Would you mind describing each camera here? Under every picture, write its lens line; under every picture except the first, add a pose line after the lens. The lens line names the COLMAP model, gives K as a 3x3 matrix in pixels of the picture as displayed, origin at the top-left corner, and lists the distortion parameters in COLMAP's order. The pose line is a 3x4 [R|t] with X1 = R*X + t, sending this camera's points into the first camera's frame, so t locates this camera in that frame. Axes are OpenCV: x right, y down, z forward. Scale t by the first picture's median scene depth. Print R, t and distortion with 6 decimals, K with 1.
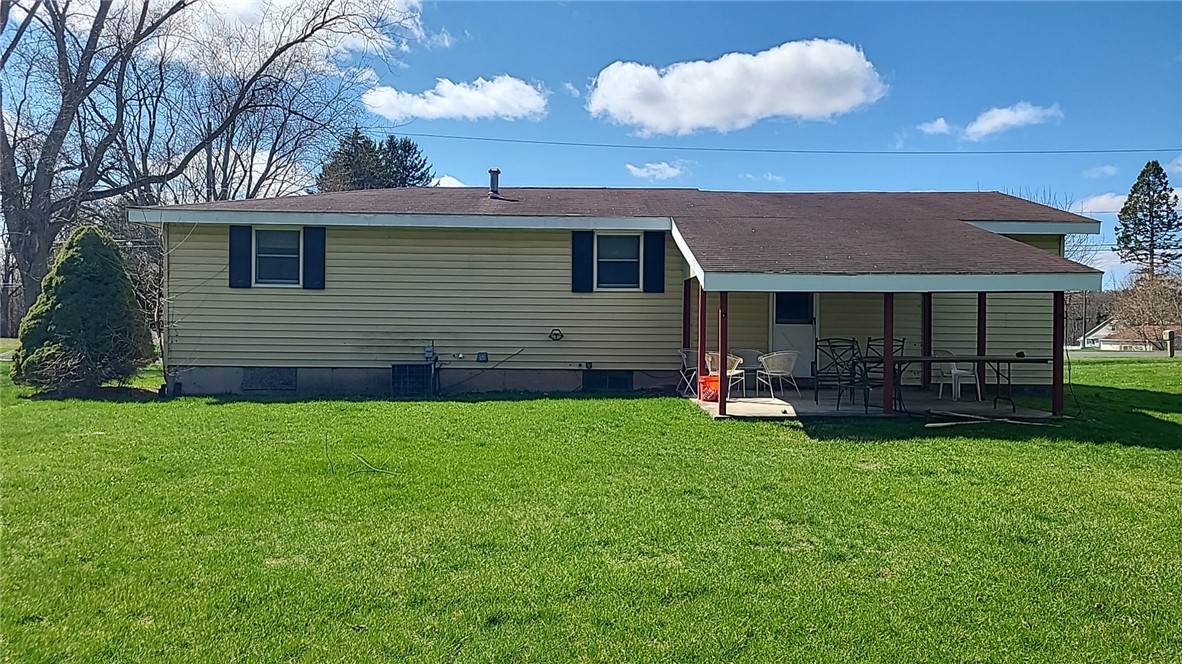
lens RADIAL K [[888.6, 0, 596.8], [0, 888.6, 328.3], [0, 0, 1]] dist [0.057742, -0.001028]
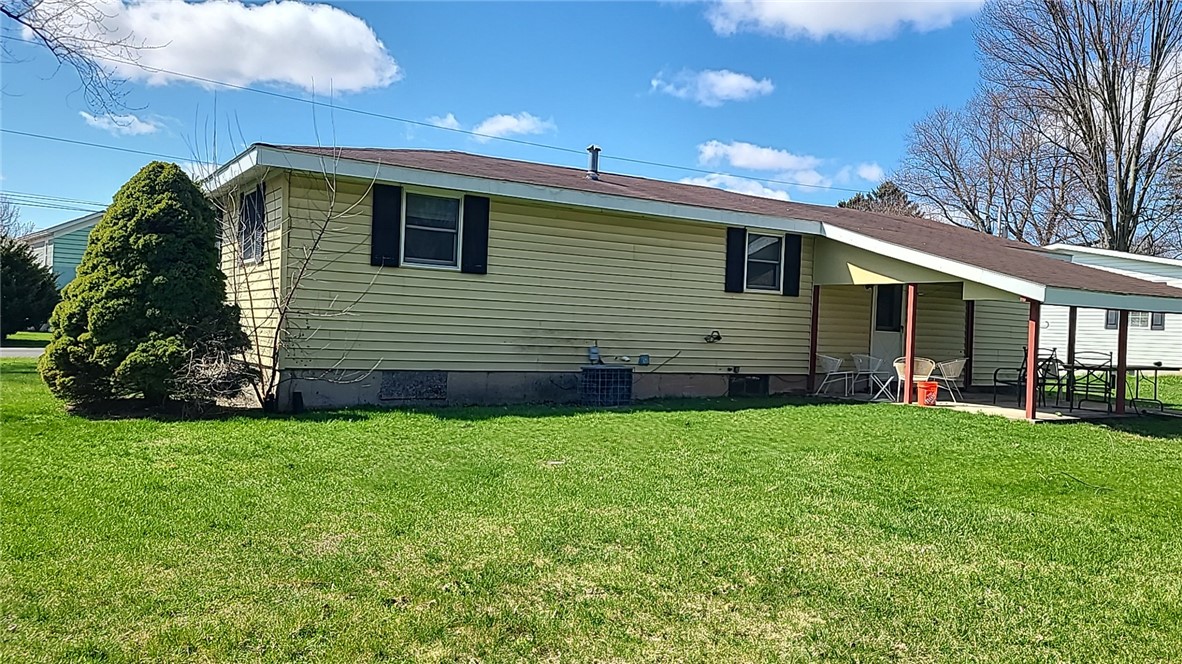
lens RADIAL K [[957.4, 0, 591.6], [0, 957.4, 335.3], [0, 0, 1]] dist [0.143292, -0.231145]
pose [[0.847440, 0.021359, 0.530461, -0.684308], [-0.027960, 0.999599, 0.004419, 0.004788], [-0.530154, -0.018576, 0.847698, 0.209275]]
